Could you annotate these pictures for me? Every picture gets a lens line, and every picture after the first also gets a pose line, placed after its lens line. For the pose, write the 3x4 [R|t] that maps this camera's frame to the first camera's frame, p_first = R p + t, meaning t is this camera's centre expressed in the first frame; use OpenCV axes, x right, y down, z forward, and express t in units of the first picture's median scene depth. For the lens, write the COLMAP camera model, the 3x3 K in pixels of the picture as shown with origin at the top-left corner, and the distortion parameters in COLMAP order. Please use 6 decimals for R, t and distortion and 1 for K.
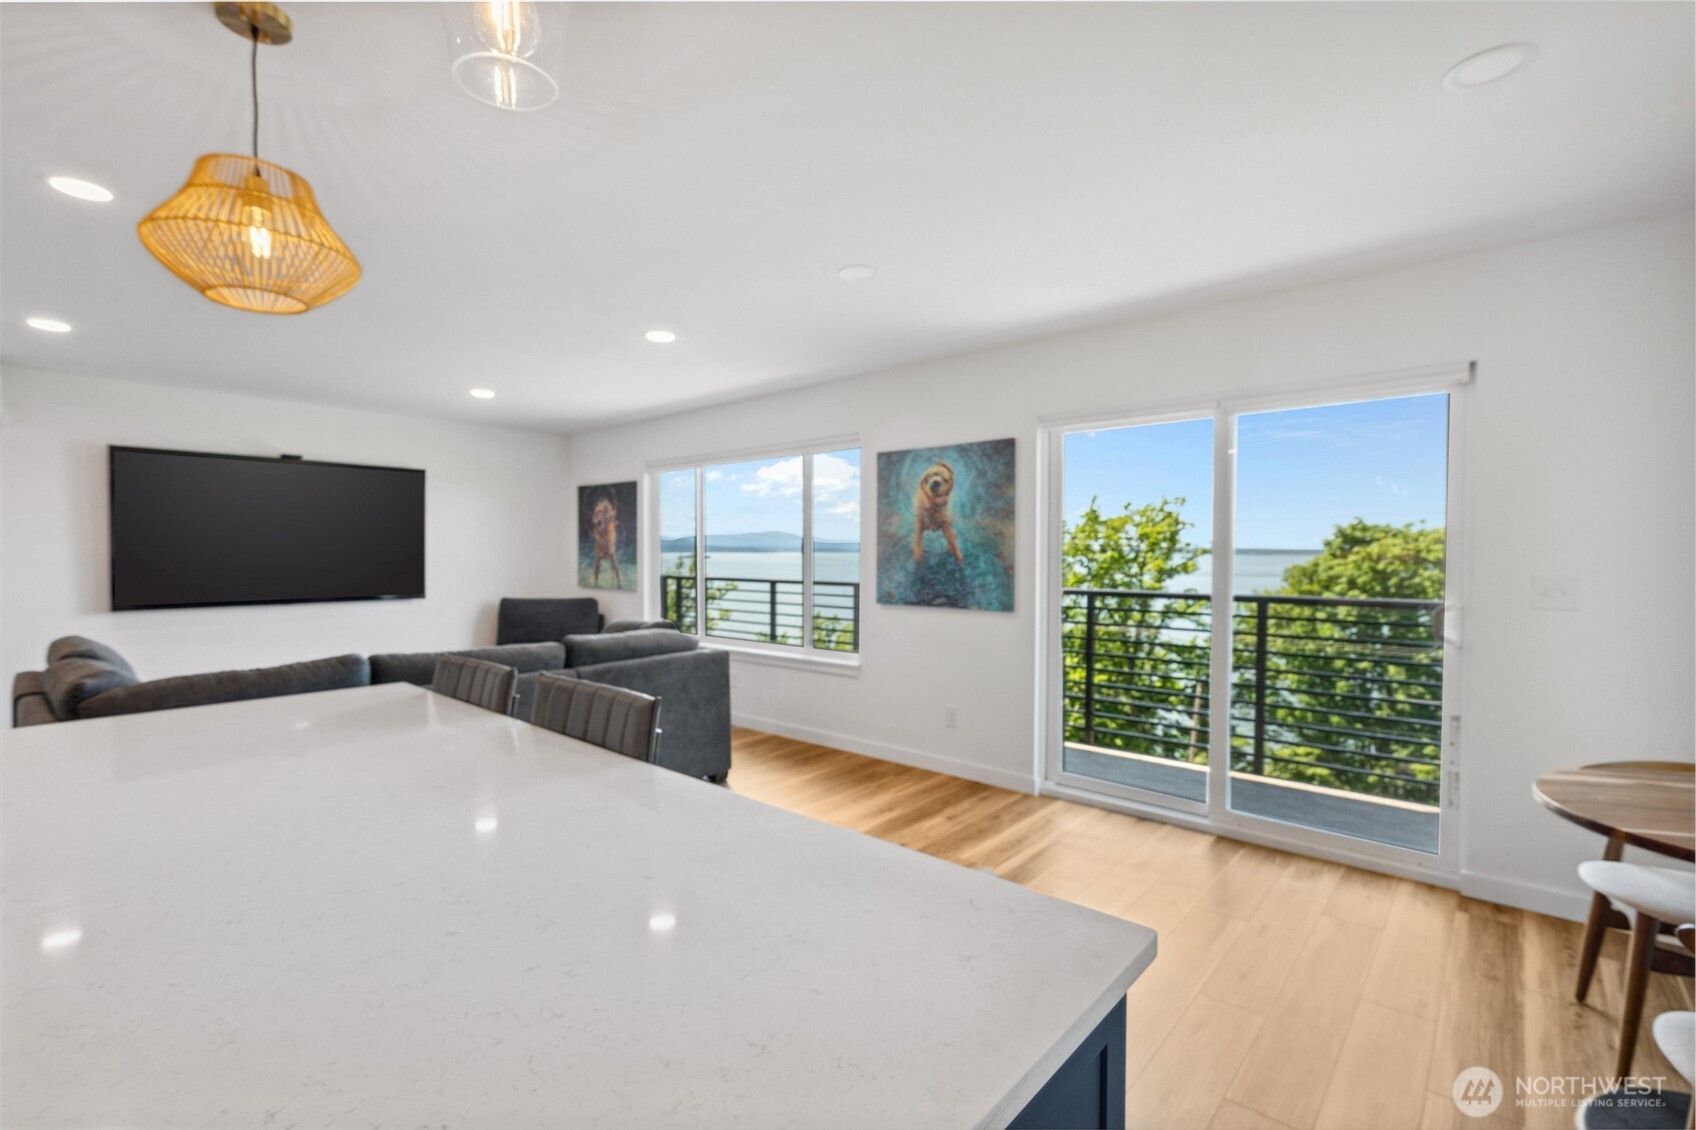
lens RADIAL K [[764.2, 0, 848.0], [0, 764.2, 565.0], [0, 0, 1]] dist [-0.001338, 0.000132]
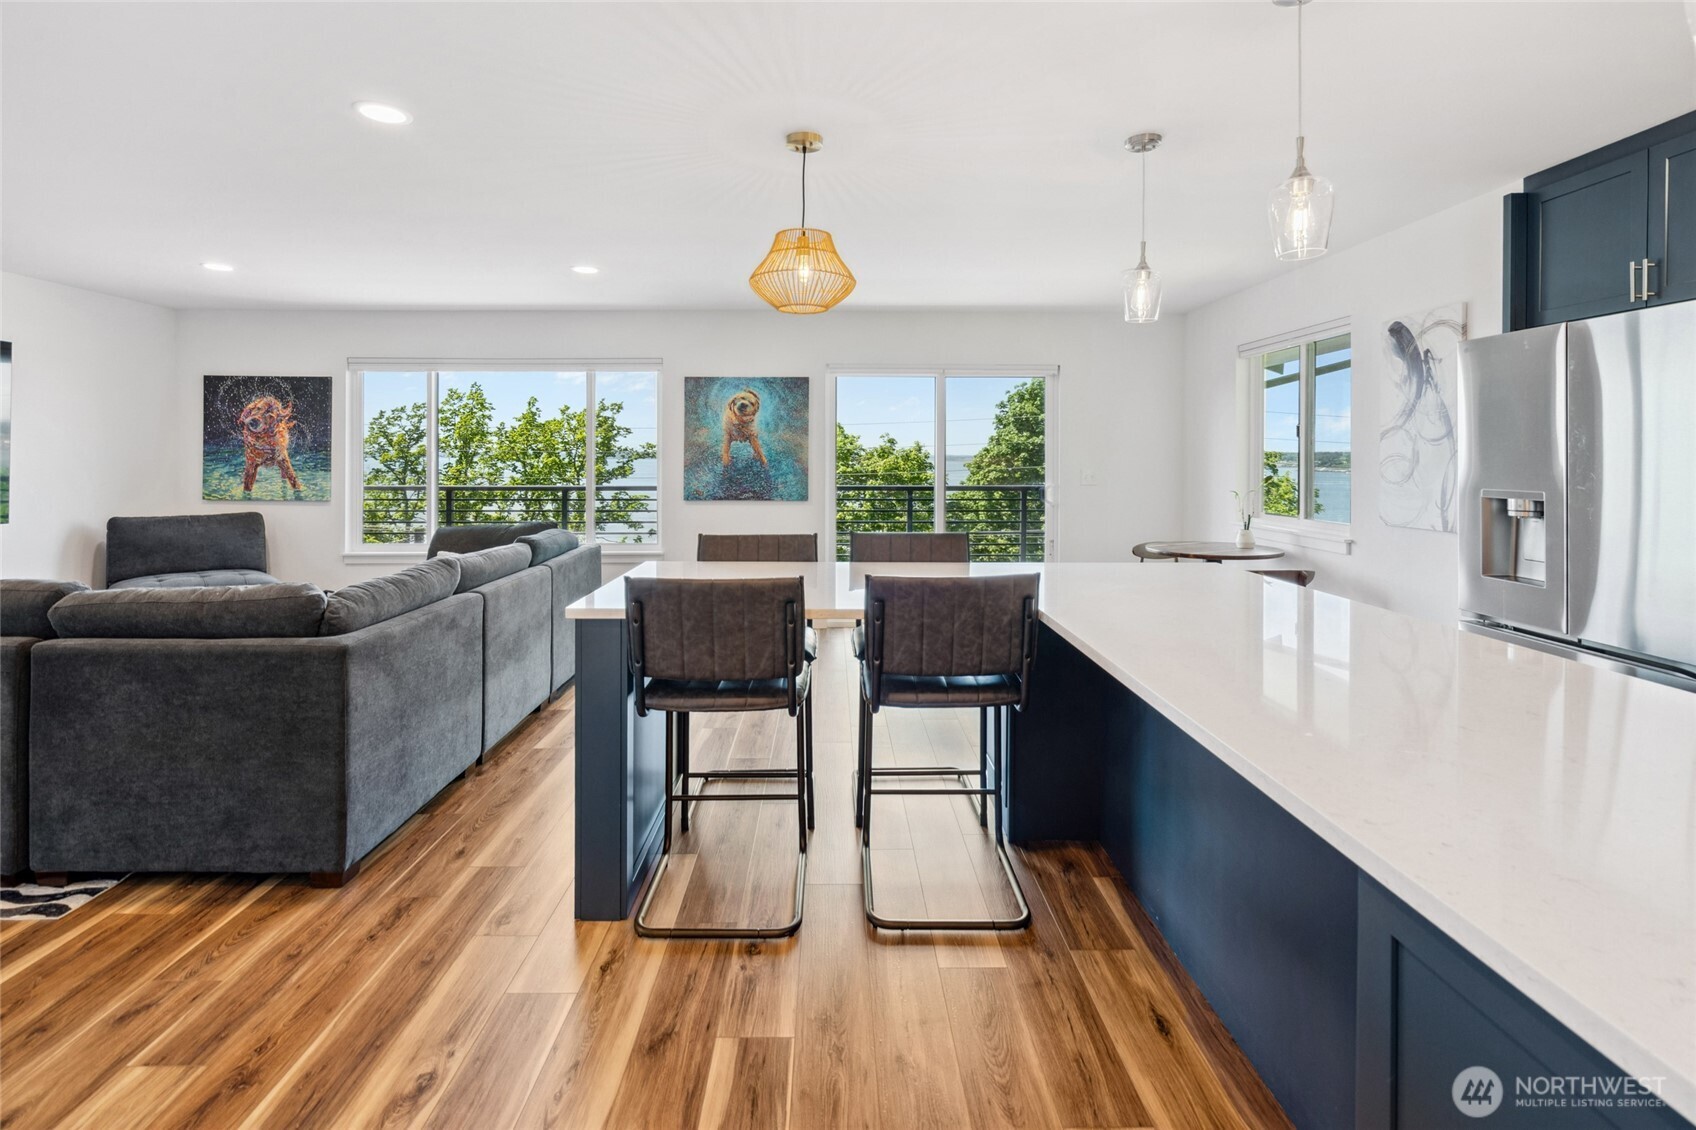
lens RADIAL K [[788.1, 0, 849.5], [0, 788.1, 460.7], [0, 0, 1]] dist [0.000911, 0.000119]
pose [[0.740277, -0.002485, 0.672297, -0.618388], [0.010291, 0.999918, -0.007637, -0.000320], [-0.672223, 0.012572, 0.740242, -0.107276]]
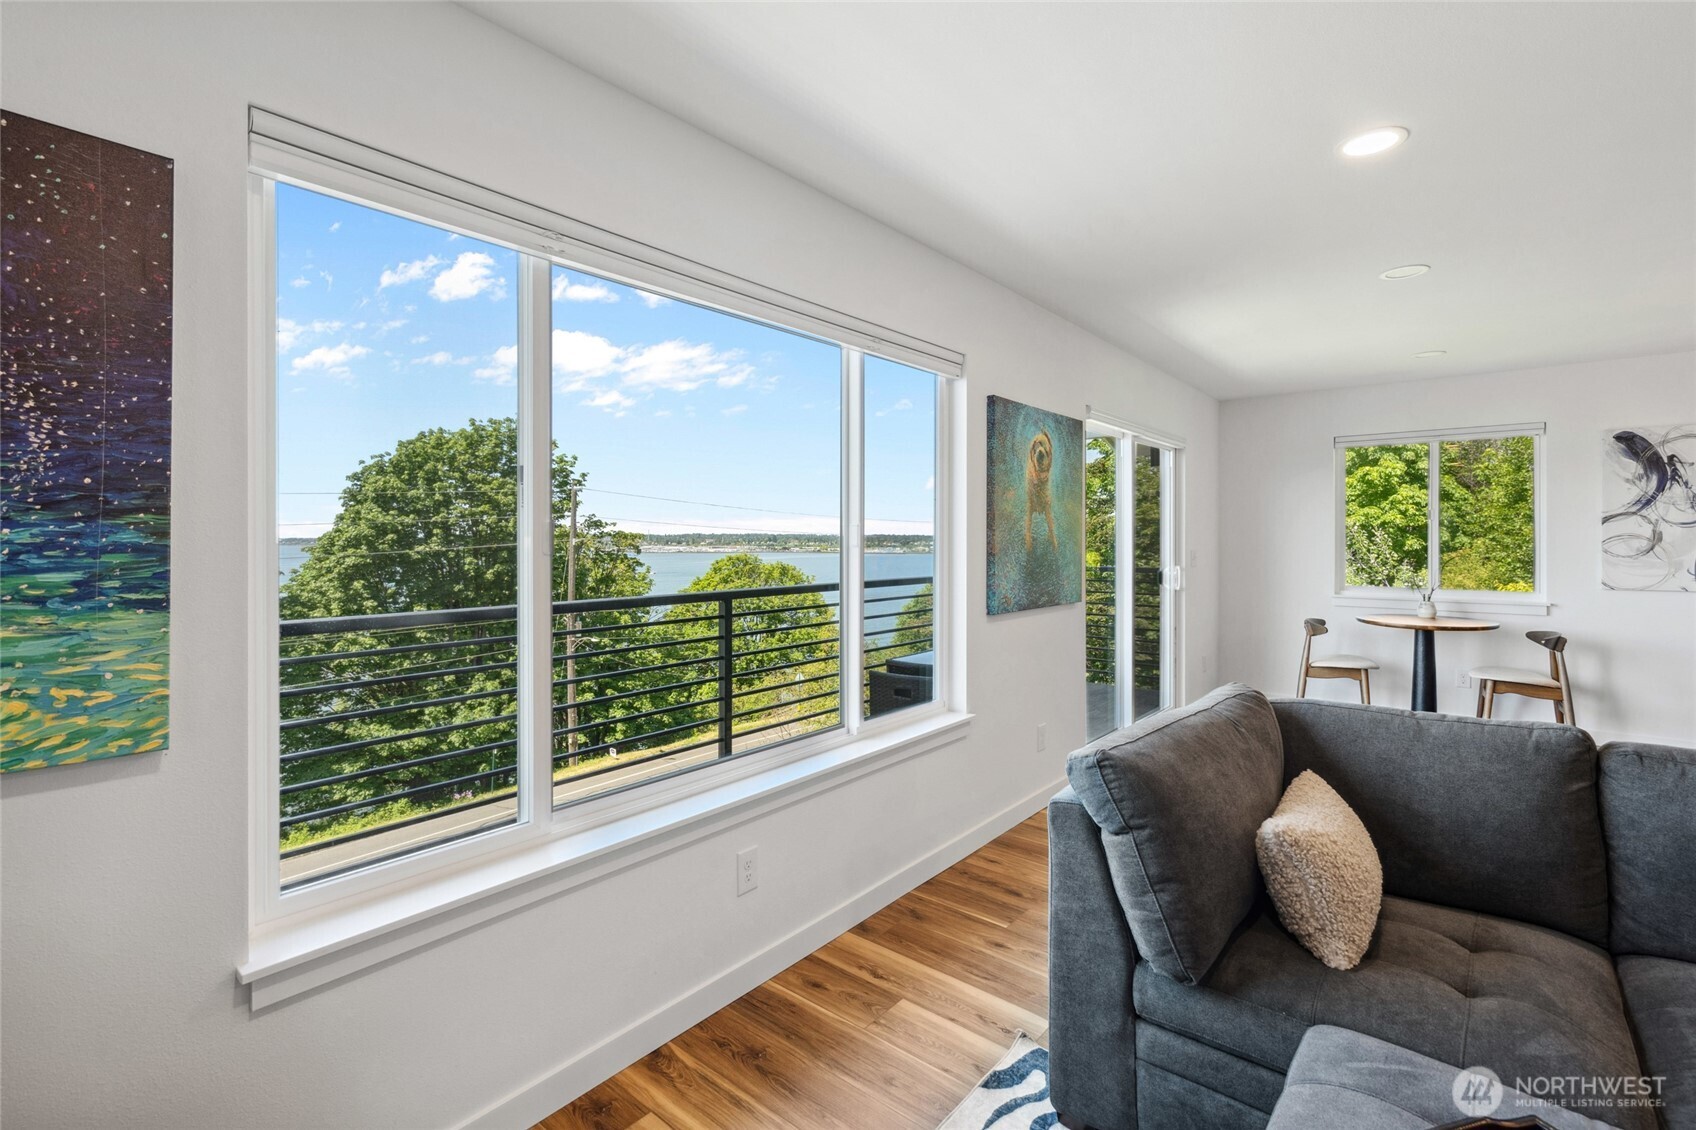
lens RADIAL K [[757.6, 0, 844.4], [0, 757.6, 547.3], [0, 0, 1]] dist [0.000929, 0.000076]
pose [[-0.019032, -0.011644, 0.999751, -0.642725], [0.018490, 0.999757, 0.011996, -0.021017], [-0.999648, 0.018713, -0.018812, 1.158185]]
